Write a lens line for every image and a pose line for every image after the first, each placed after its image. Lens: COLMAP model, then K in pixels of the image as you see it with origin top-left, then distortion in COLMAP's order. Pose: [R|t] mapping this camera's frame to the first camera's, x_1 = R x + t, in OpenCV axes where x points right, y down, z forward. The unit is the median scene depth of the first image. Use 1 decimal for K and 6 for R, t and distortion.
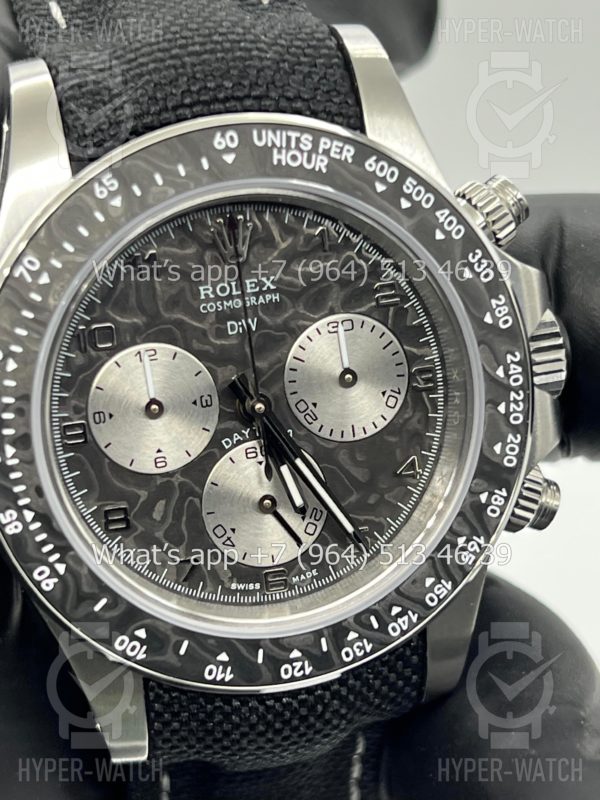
lens RADIAL K [[1882.8, 0, 288.2], [0, 1882.8, 397.8], [0, 0, 1]] dist [0.305981, 0.000000]
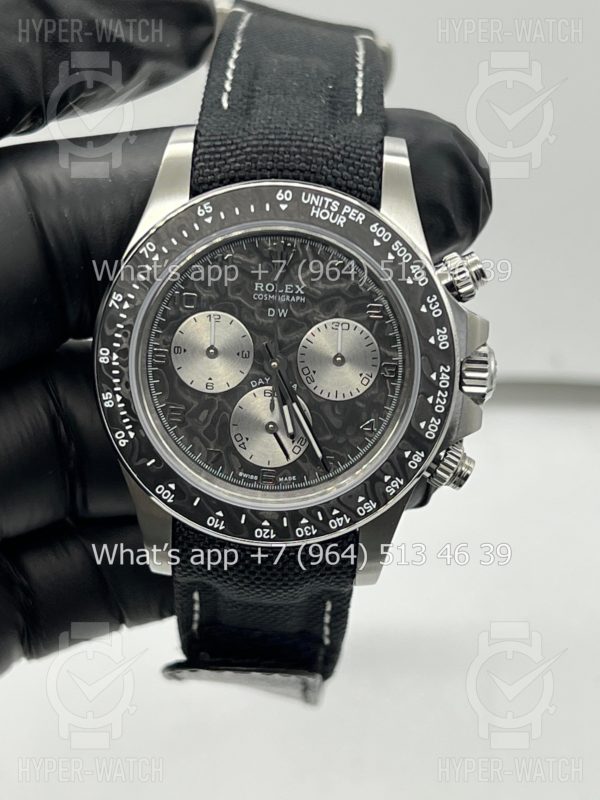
lens RADIAL K [[1882.8, 0, 298.8], [0, 1882.8, 398.7], [0, 0, 1]] dist [0.305981, 0.000000]
pose [[0.949550, 0.209973, -0.232951, 0.374808], [-0.214646, 0.976677, 0.005403, 0.019781], [0.228653, 0.044872, 0.972473, -0.525135]]
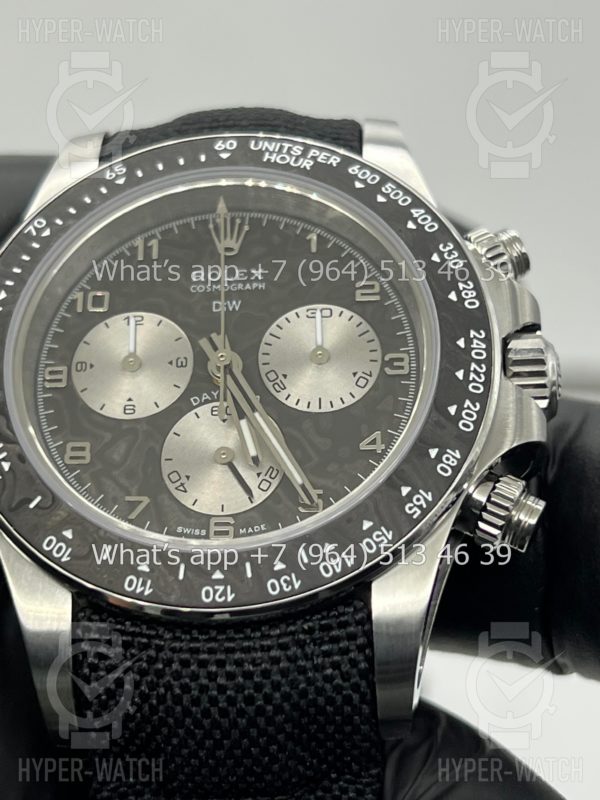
lens RADIAL K [[1882.8, 0, 297.8], [0, 1882.8, 397.9], [0, 0, 1]] dist [0.305981, 0.000000]
pose [[0.940645, -0.034584, -0.337627, 0.376940], [-0.161286, 0.829738, -0.534343, 0.576426], [0.298621, 0.557081, 0.774910, 0.205325]]
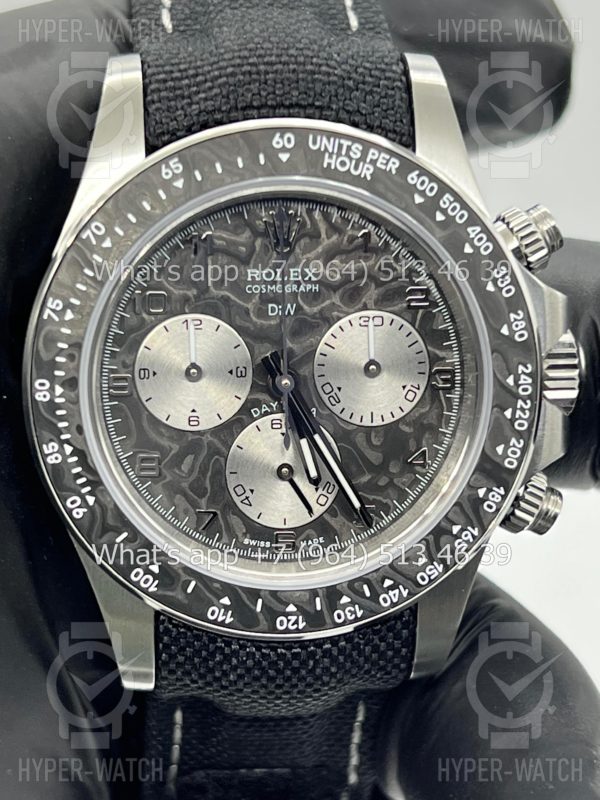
lens RADIAL K [[1882.8, 0, 291.8], [0, 1882.8, 407.1], [0, 0, 1]] dist [0.305981, 0.000000]
pose [[0.985025, 0.126234, -0.117432, 0.119611], [-0.129674, 0.991310, -0.022101, 0.043047], [0.113621, 0.036998, 0.992835, -0.103616]]
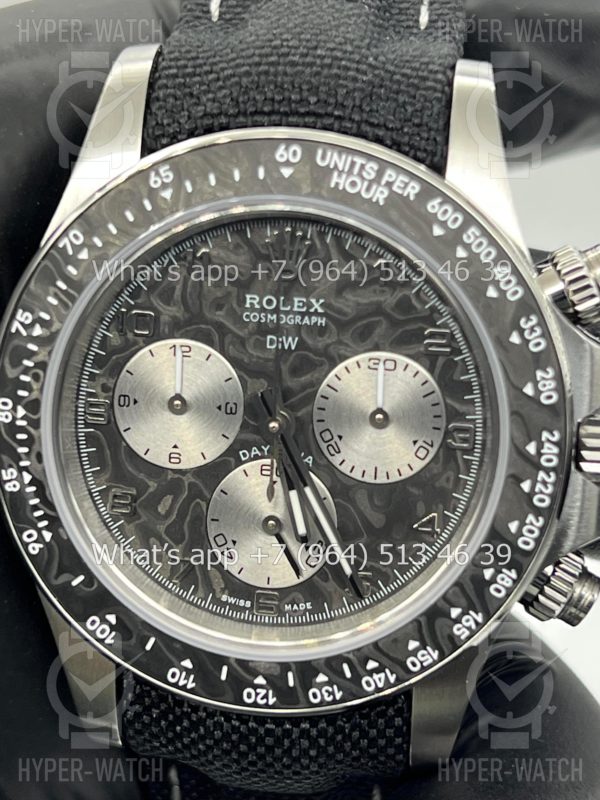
lens RADIAL K [[1882.8, 0, 304.2], [0, 1882.8, 397.0], [0, 0, 1]] dist [0.305981, 0.000000]
pose [[0.924533, 0.217849, -0.312698, 0.301014], [-0.219322, 0.975163, 0.030919, -0.043311], [0.311667, 0.039996, 0.949349, 0.069492]]
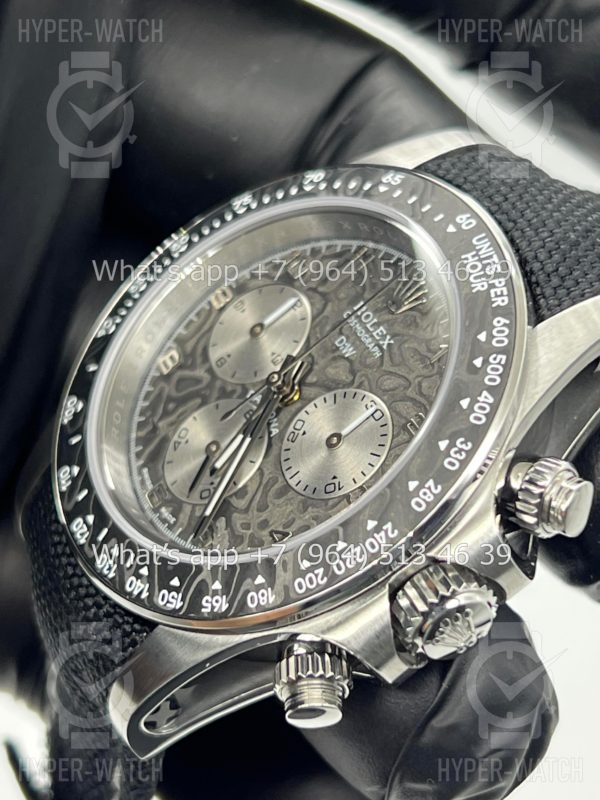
lens RADIAL K [[1882.8, 0, 291.9], [0, 1882.8, 401.7], [0, 0, 1]] dist [0.305981, 0.000000]
pose [[0.186911, 0.539880, -0.820727, 0.877551], [-0.877492, 0.467365, 0.107597, -0.113140], [0.441669, 0.700071, 0.561097, 0.400292]]
